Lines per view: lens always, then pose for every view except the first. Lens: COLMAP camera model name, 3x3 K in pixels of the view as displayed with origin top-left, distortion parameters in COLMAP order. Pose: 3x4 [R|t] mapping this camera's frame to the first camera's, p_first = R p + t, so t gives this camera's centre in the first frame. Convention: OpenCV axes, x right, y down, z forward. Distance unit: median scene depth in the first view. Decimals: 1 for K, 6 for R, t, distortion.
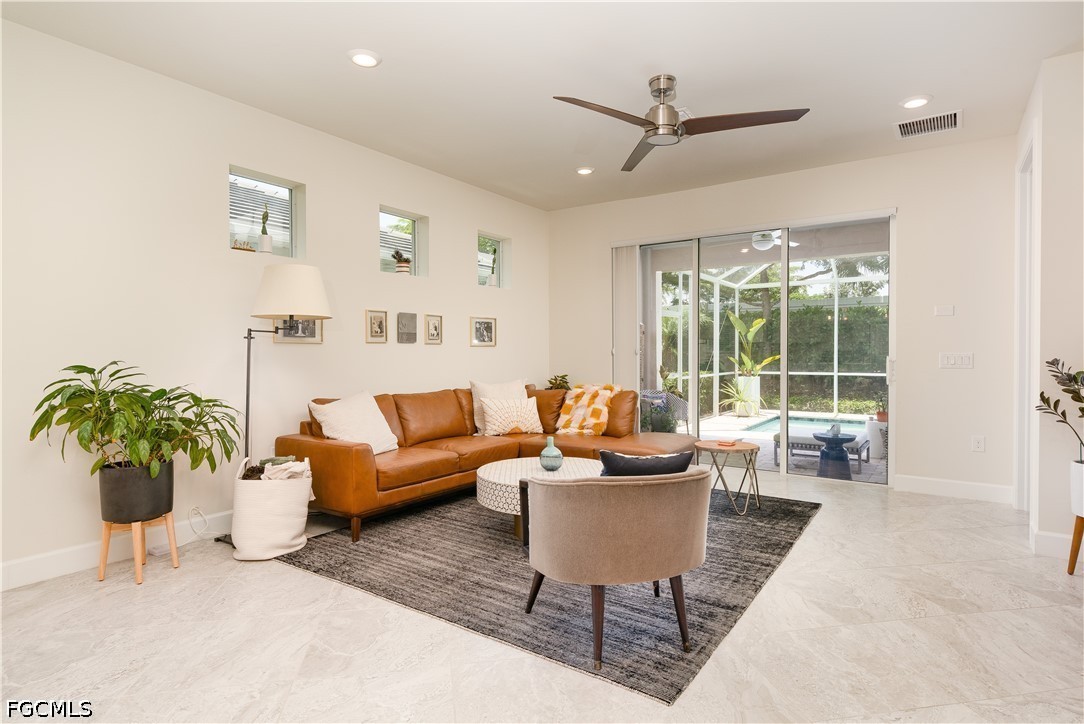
lens RADIAL K [[579.3, 0, 542.0], [0, 579.3, 362.0], [0, 0, 1]] dist [0.002581, 0.000296]
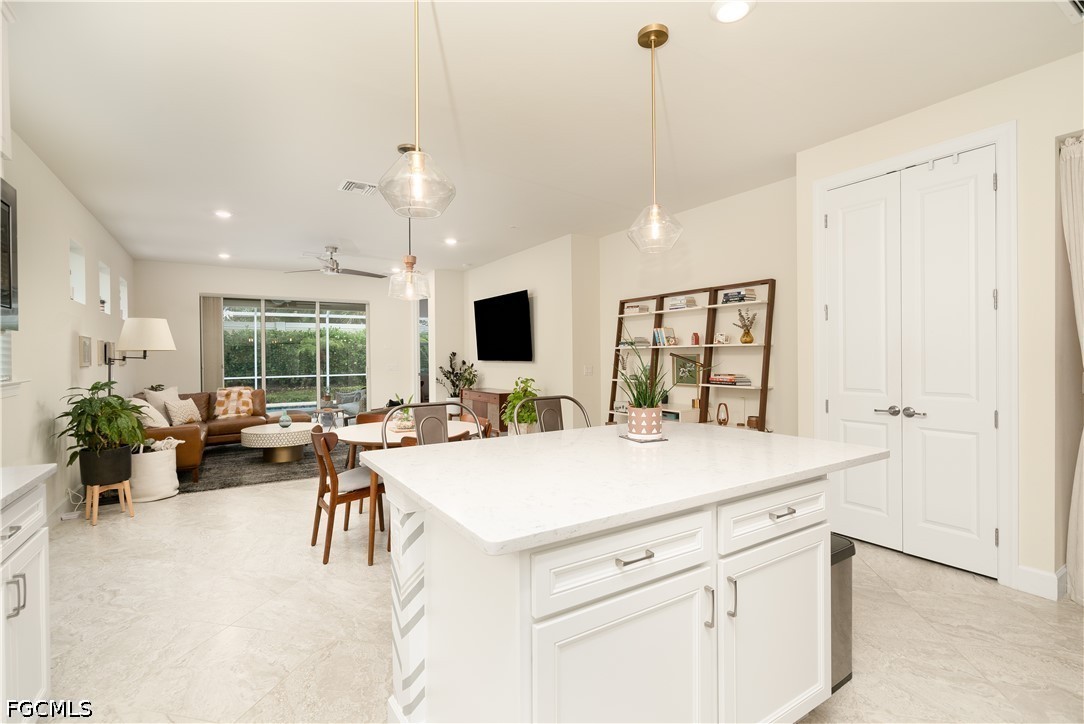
lens RADIAL K [[495.1, 0, 538.9], [0, 495.1, 361.6], [0, 0, 1]] dist [-0.003260, -0.000355]
pose [[0.409989, -0.013355, 0.911993, -0.872411], [0.024639, 0.999690, 0.003563, -0.018008], [-0.911757, 0.021010, 0.410191, -0.379114]]
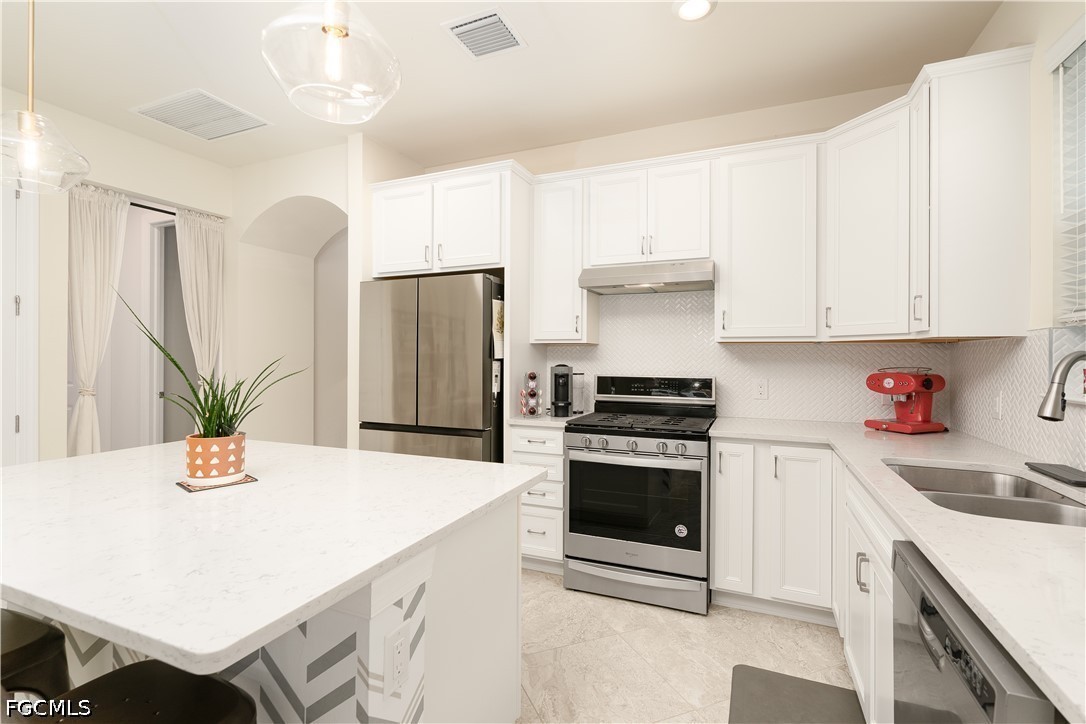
lens RADIAL K [[505.7, 0, 539.1], [0, 505.7, 355.0], [0, 0, 1]] dist [-0.002772, -0.000306]
pose [[-0.985081, -0.001788, -0.172082, -0.655087], [-0.004359, 0.999884, 0.014564, -0.026618], [0.172036, 0.015097, -0.984975, 0.075295]]
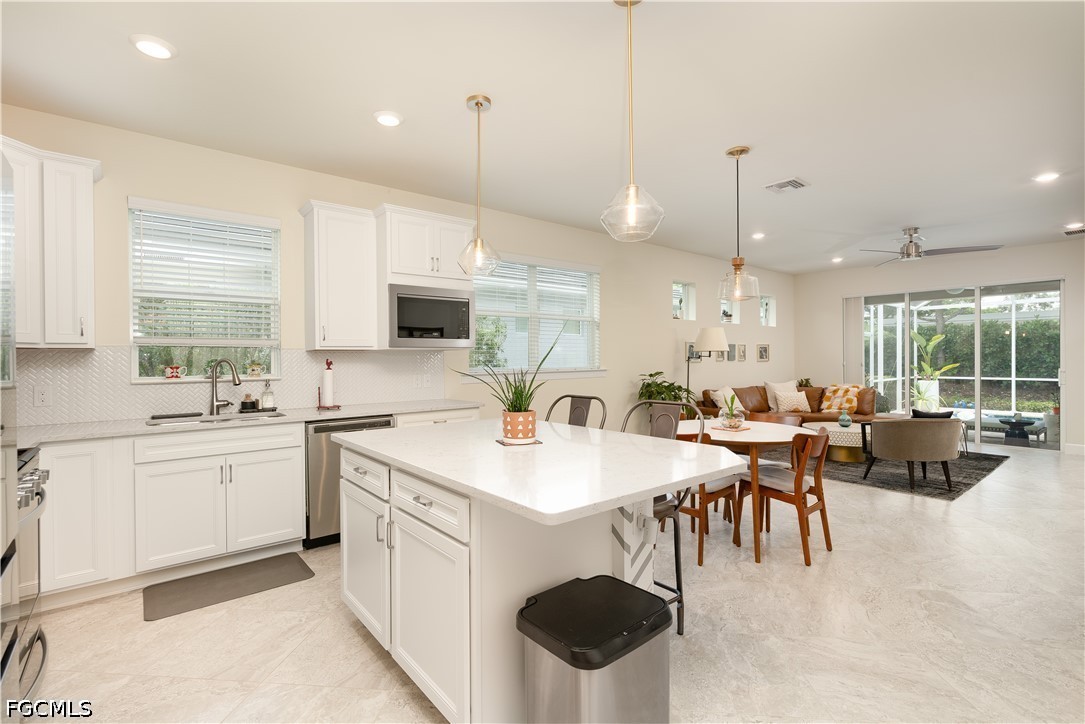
lens RADIAL K [[495.5, 0, 539.4], [0, 495.5, 361.6], [0, 0, 1]] dist [-0.003260, -0.000355]
pose [[0.958362, -0.001973, -0.285550, -0.371252], [-0.000478, 0.999964, -0.008514, -0.015941], [0.285556, 0.008296, 0.958326, -0.681393]]
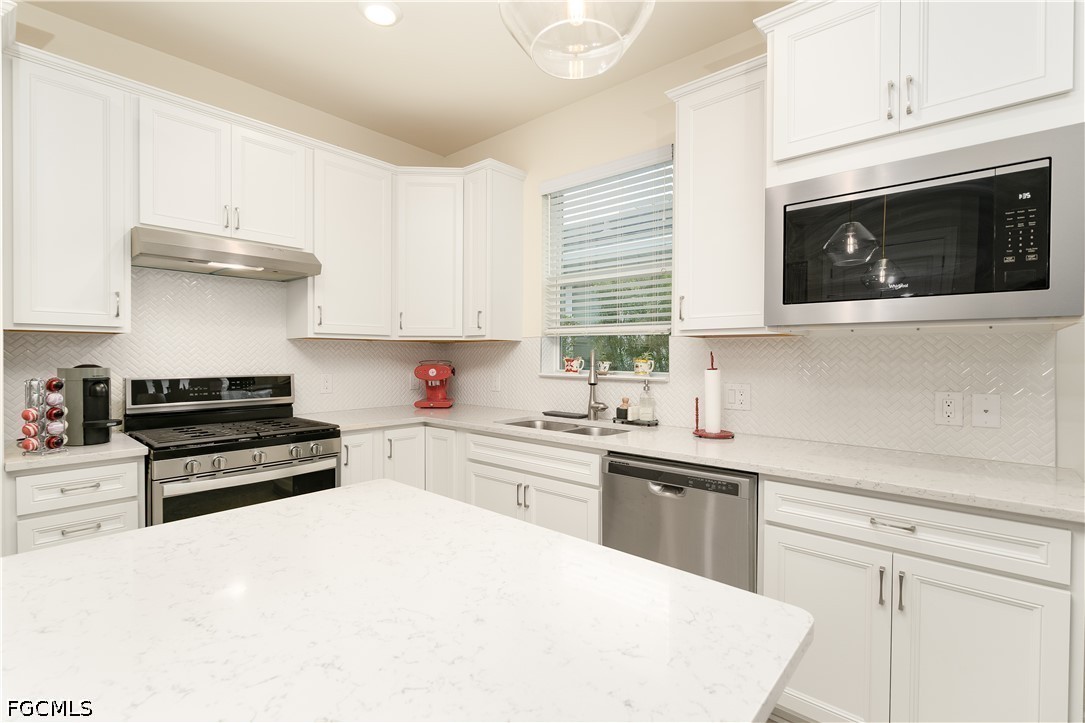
lens RADIAL K [[505.2, 0, 538.6], [0, 505.2, 354.5], [0, 0, 1]] dist [-0.002772, -0.000306]
pose [[-0.128072, 0.001859, -0.991763, -0.432315], [-0.020134, 0.999787, 0.004474, -0.022325], [0.991560, 0.020541, -0.128008, -0.132468]]
